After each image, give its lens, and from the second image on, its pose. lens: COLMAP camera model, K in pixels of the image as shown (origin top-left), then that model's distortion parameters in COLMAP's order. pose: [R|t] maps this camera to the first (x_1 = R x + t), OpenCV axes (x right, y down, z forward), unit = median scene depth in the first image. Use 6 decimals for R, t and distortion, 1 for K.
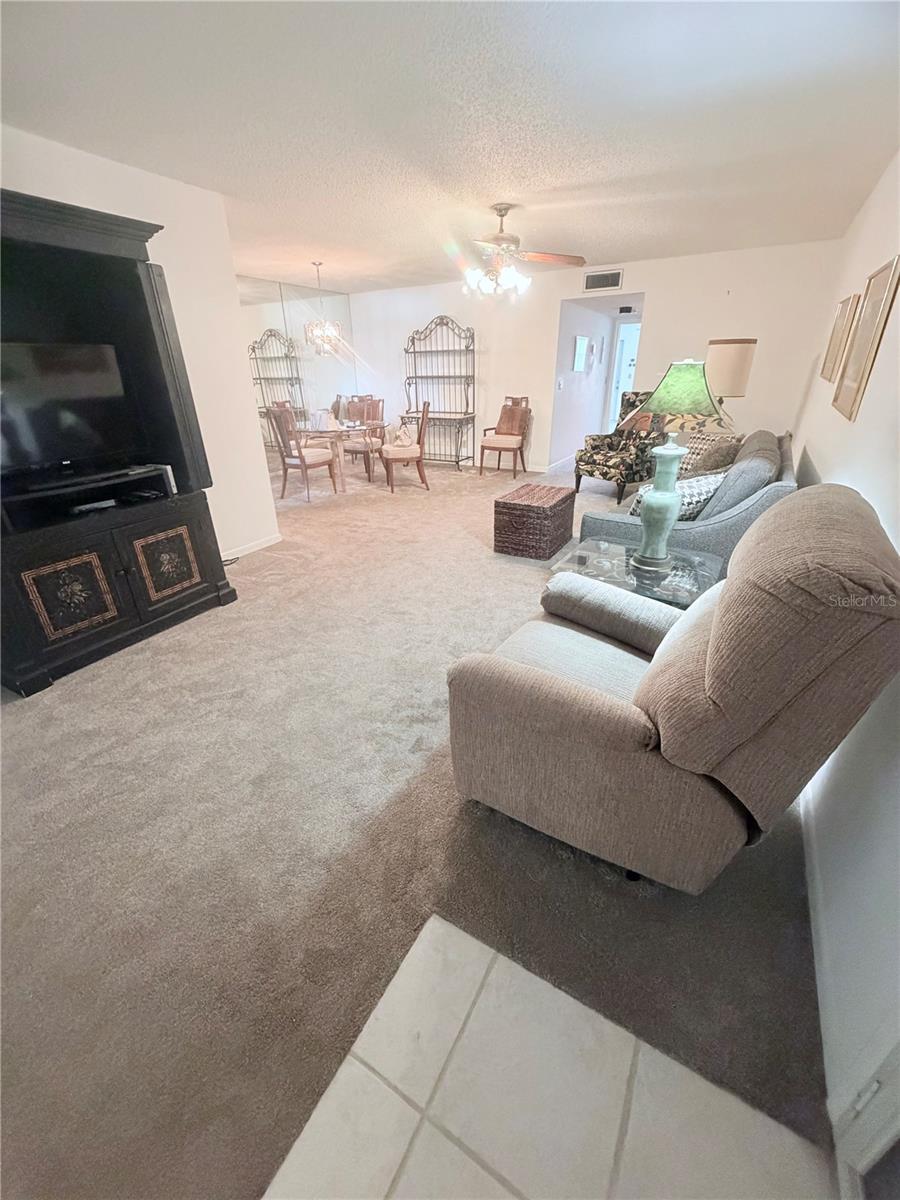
lens RADIAL K [[481.5, 0, 448.4], [0, 481.5, 599.1], [0, 0, 1]] dist [0.003439, 0.000113]
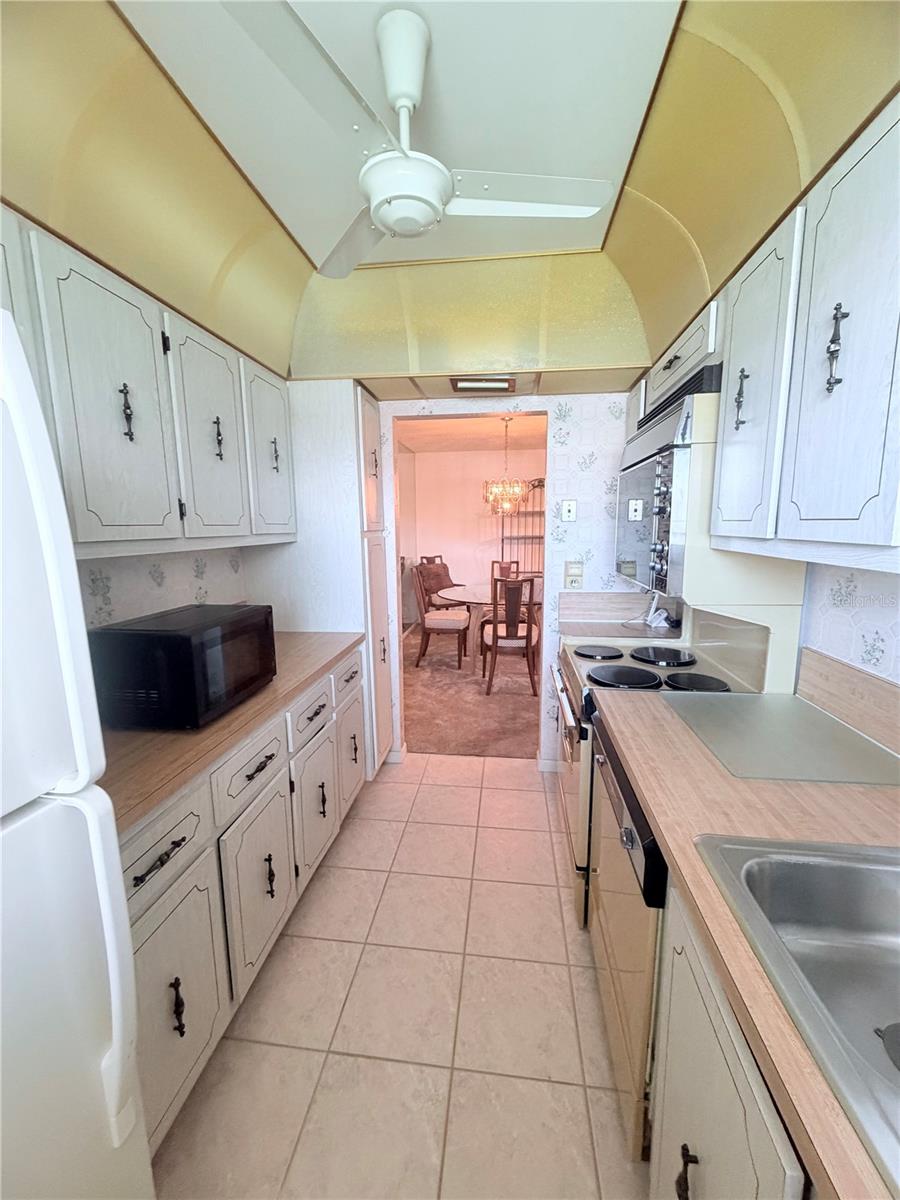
lens RADIAL K [[481.5, 0, 450.0], [0, 481.5, 599.6], [0, 0, 1]] dist [0.003439, 0.000113]
pose [[0.923726, -0.052979, 0.379372, -0.556837], [0.161936, 0.951546, -0.261412, -0.138683], [-0.347141, 0.302907, 0.887548, 0.287789]]
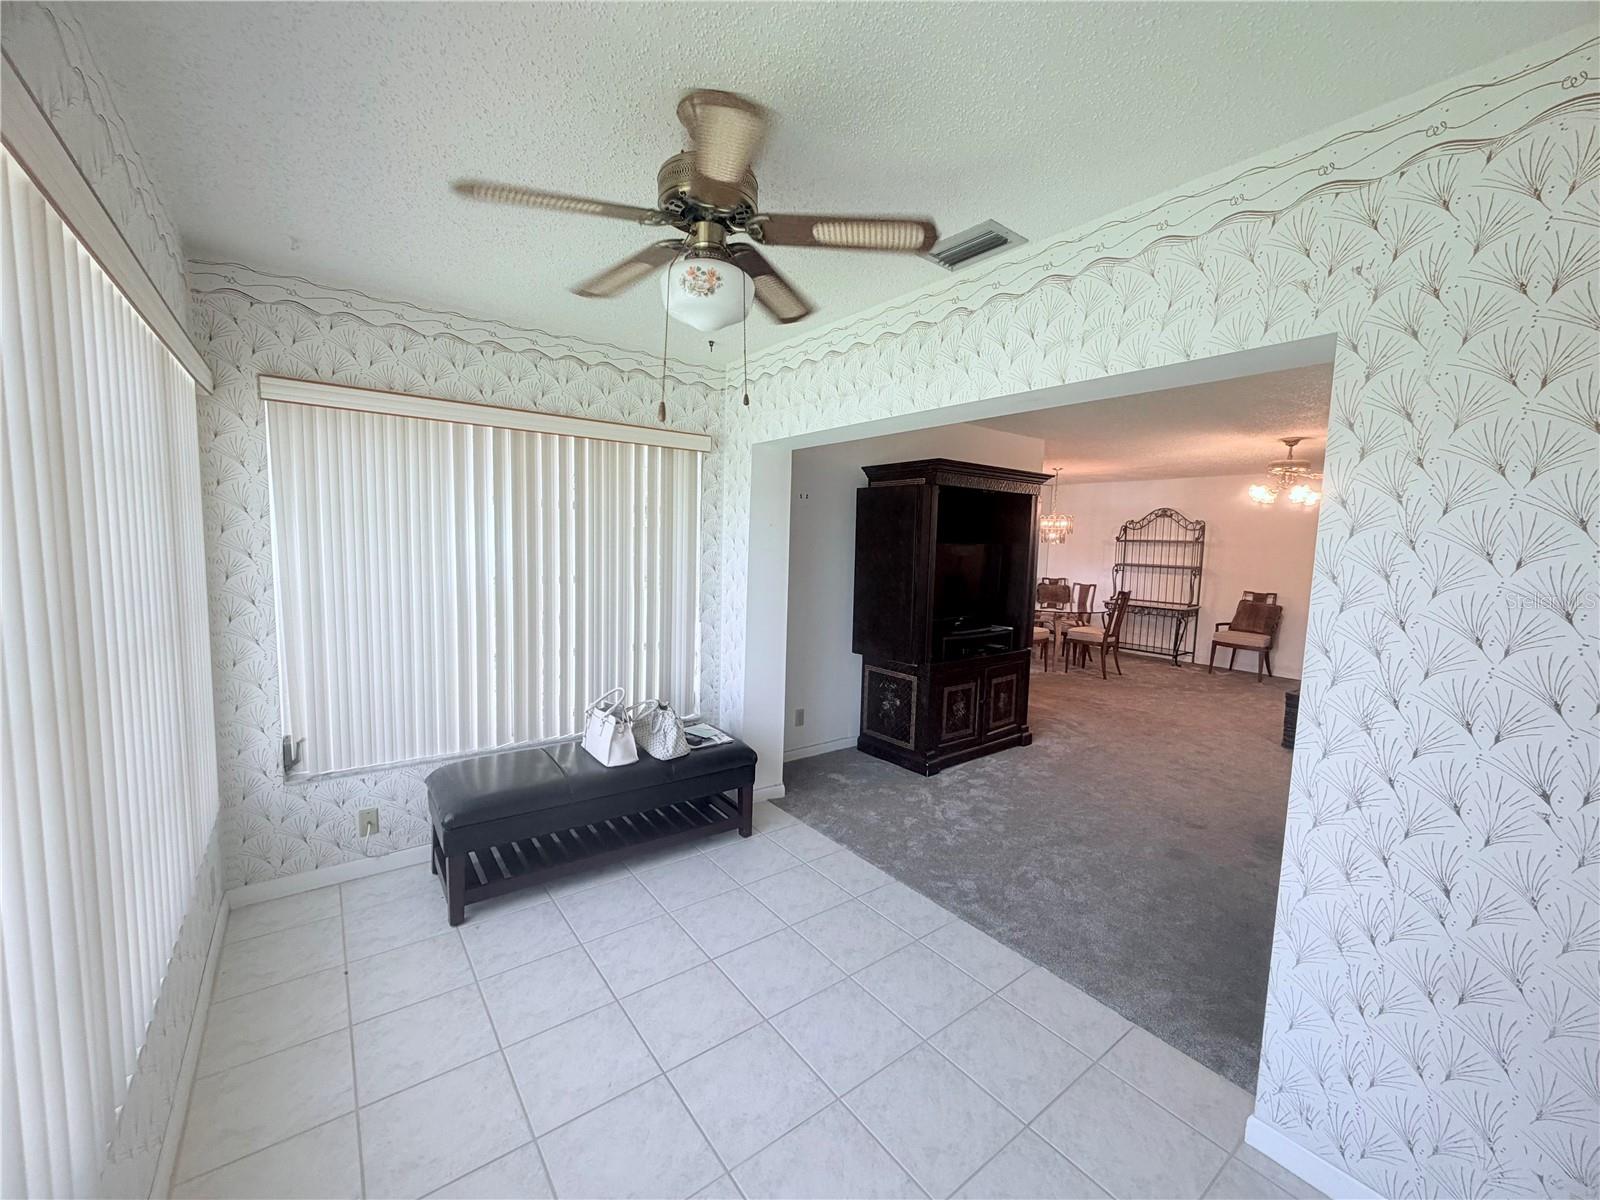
lens RADIAL K [[642.0, 0, 806.6], [0, 642.0, 599.7], [0, 0, 1]] dist [0.003439, 0.000113]
pose [[0.922249, 0.076832, -0.378885, -0.170337], [-0.203103, 0.930198, -0.305746, 0.114881], [0.328947, 0.358927, 0.873479, -0.280814]]
